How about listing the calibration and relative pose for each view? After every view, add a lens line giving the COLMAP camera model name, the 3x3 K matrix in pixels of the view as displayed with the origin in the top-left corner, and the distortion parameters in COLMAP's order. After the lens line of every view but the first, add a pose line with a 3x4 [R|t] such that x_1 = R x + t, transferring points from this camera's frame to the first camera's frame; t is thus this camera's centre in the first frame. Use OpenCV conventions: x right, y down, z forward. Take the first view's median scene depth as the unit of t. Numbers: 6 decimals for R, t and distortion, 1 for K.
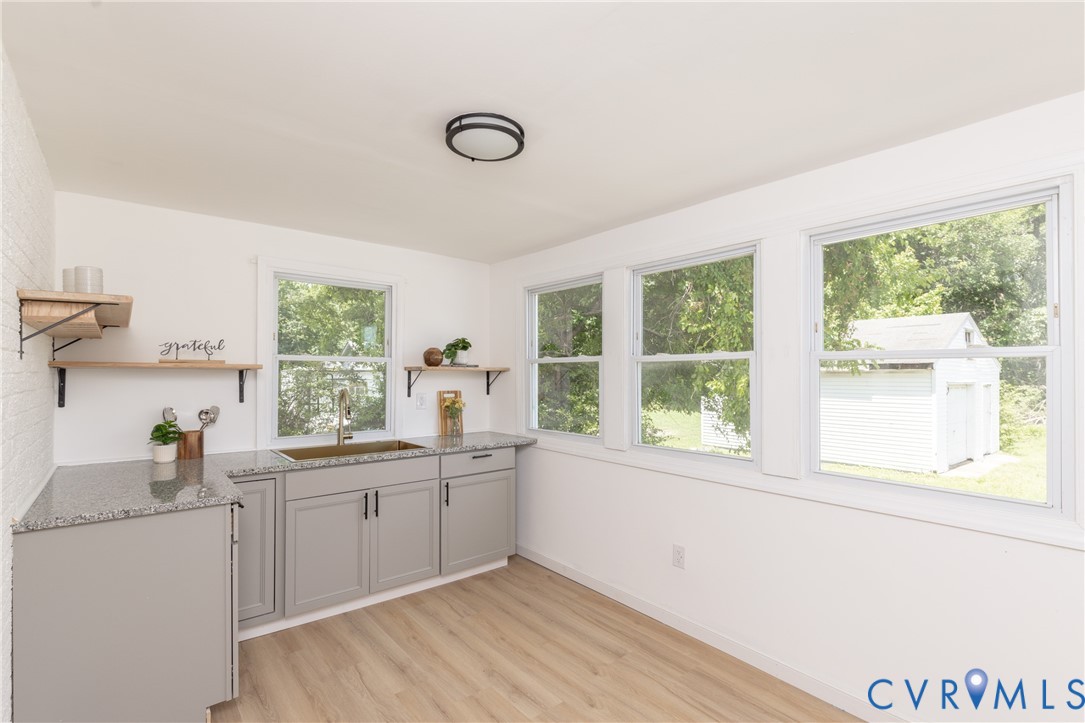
lens RADIAL K [[495.0, 0, 561.7], [0, 495.0, 357.2], [0, 0, 1]] dist [0.001689, -0.000522]
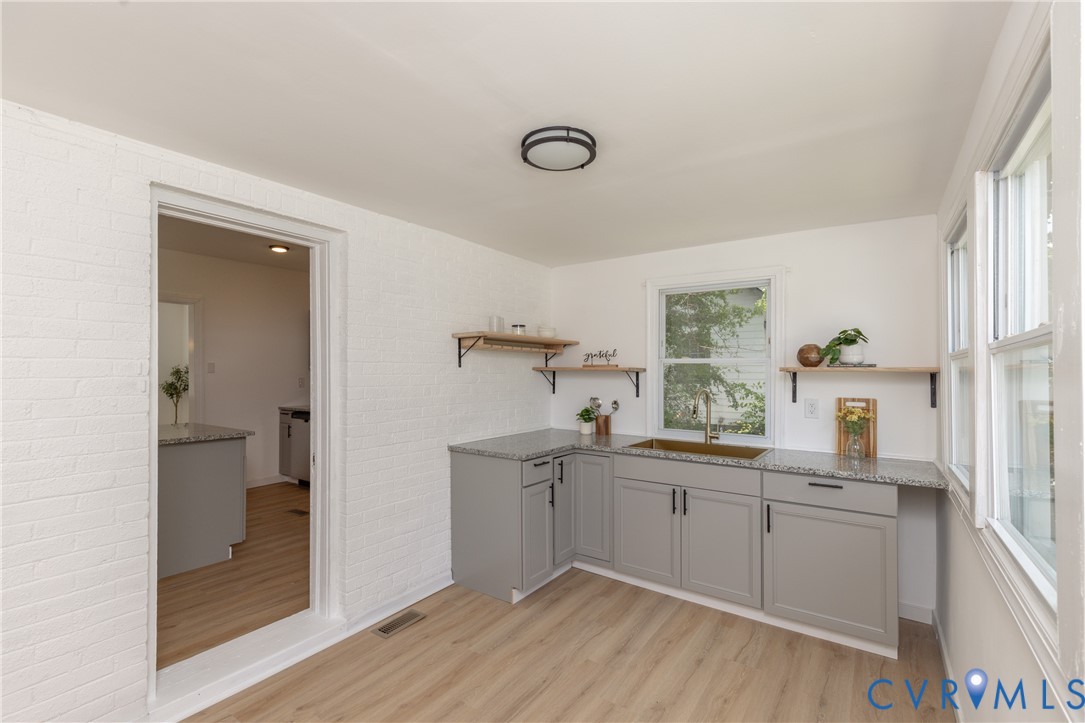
lens RADIAL K [[495.0, 0, 542.6], [0, 495.0, 360.2], [0, 0, 1]] dist [0.001689, -0.000522]
pose [[0.248839, -0.026056, -0.968194, 0.549161], [0.025337, 0.999471, -0.020386, 0.016438], [0.968213, -0.019458, 0.249368, 0.467337]]
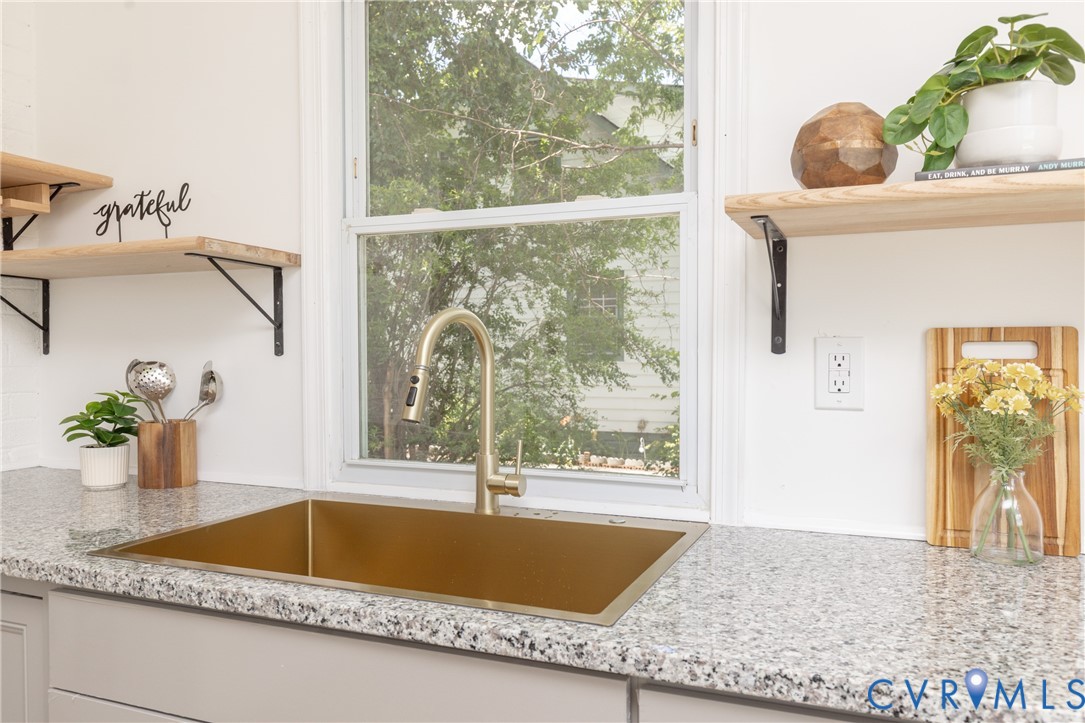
lens RADIAL K [[795.1, 0, 544.2], [0, 795.1, 360.7], [0, 0, 1]] dist [0.025229, -0.002159]
pose [[0.439459, 0.001612, -0.898261, -0.022301], [0.034537, 0.999229, 0.018690, 0.094900], [0.897598, -0.039237, 0.439065, 0.954097]]
